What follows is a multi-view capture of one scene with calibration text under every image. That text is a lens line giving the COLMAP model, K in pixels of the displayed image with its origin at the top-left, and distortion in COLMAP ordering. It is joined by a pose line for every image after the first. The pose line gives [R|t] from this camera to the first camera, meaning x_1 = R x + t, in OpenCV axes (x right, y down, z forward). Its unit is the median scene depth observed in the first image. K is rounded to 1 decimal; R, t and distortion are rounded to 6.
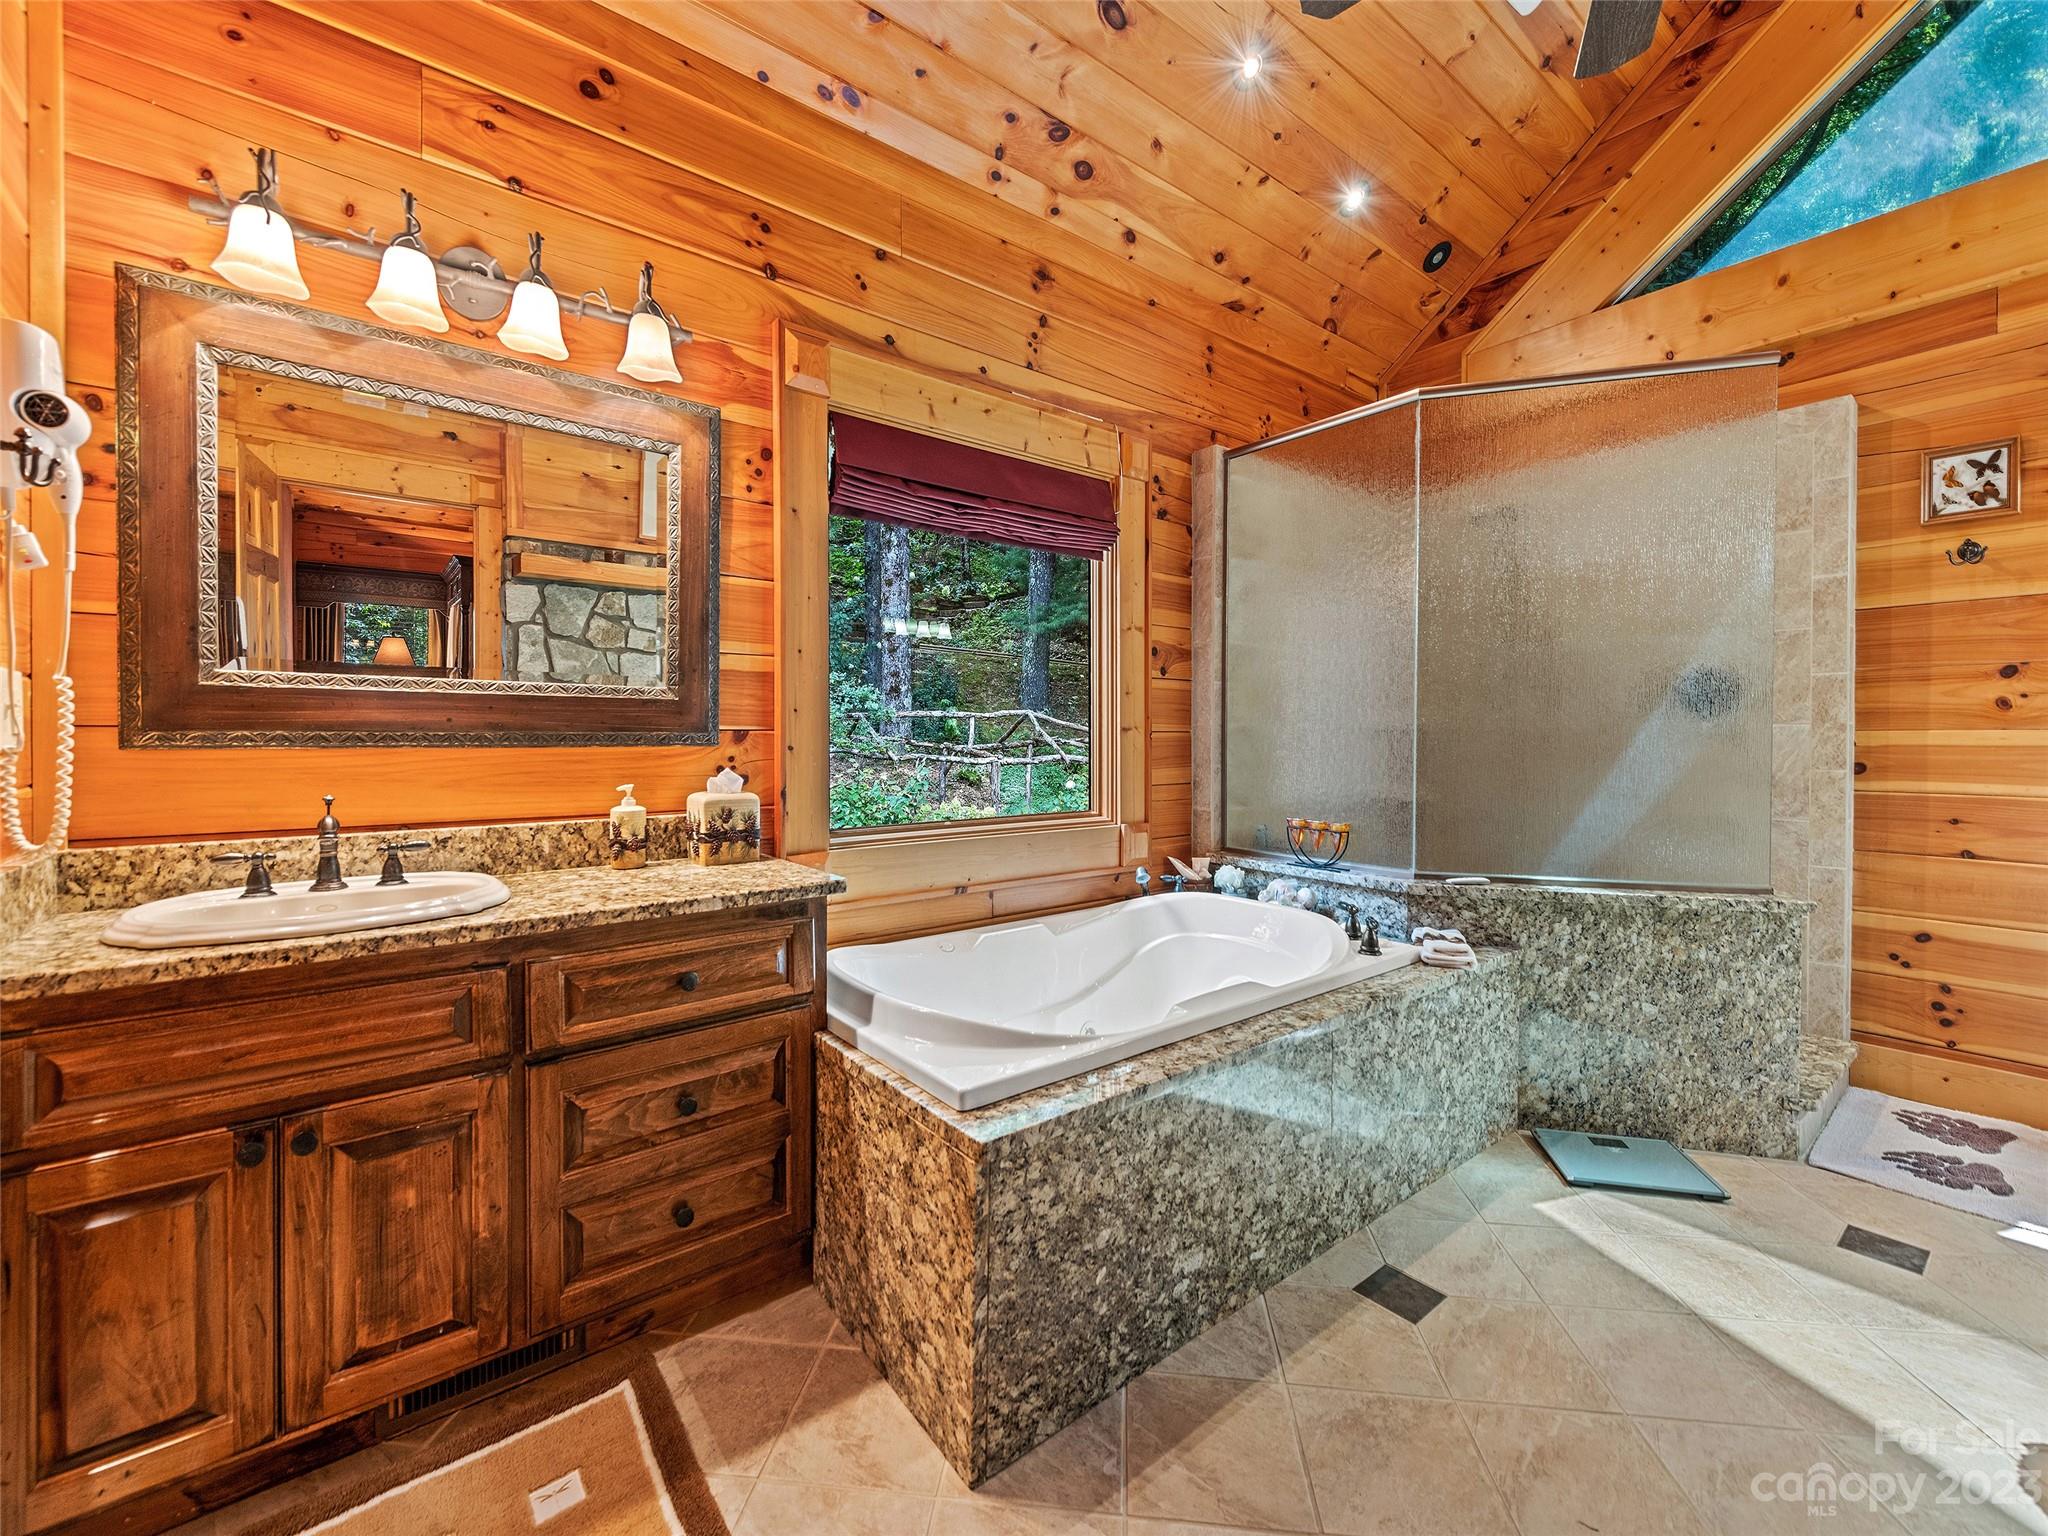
lens RADIAL K [[841.0, 0, 1025.0], [0, 841.0, 739.1], [0, 0, 1]] dist [0.007524, -0.001538]
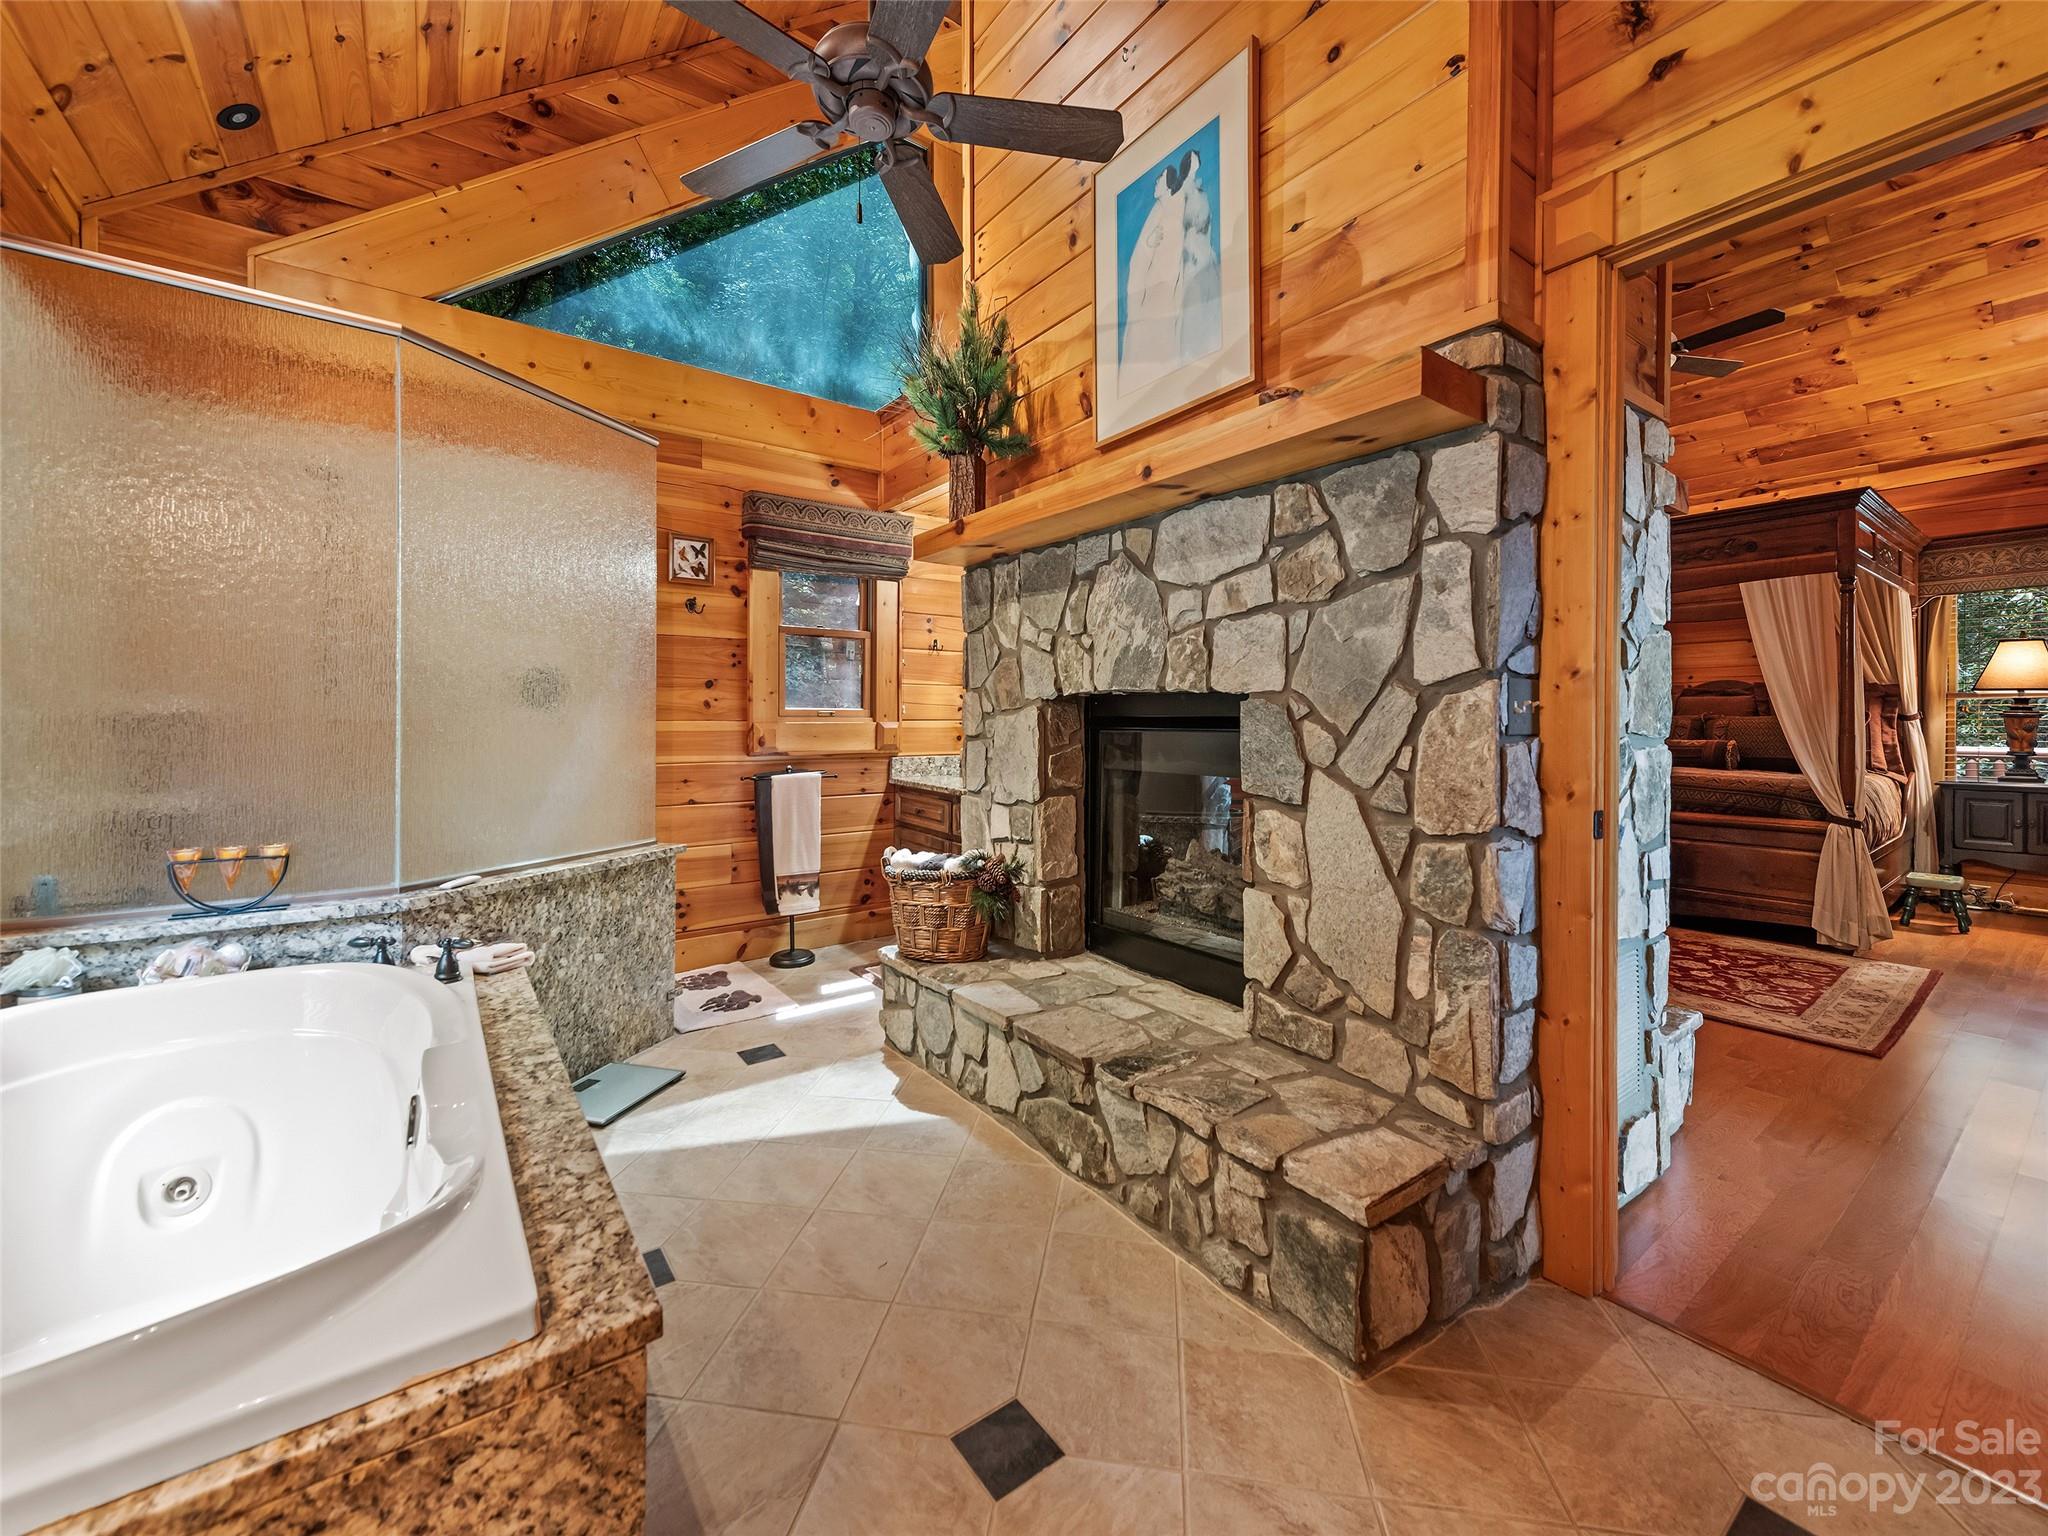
lens RADIAL K [[824.6, 0, 1036.0], [0, 824.6, 724.4], [0, 0, 1]] dist [0.008311, -0.000634]
pose [[0.037924, -0.003605, 0.999274, -0.379815], [0.003791, 0.999987, 0.003464, -0.007661], [-0.999273, 0.003657, 0.037938, 0.337752]]
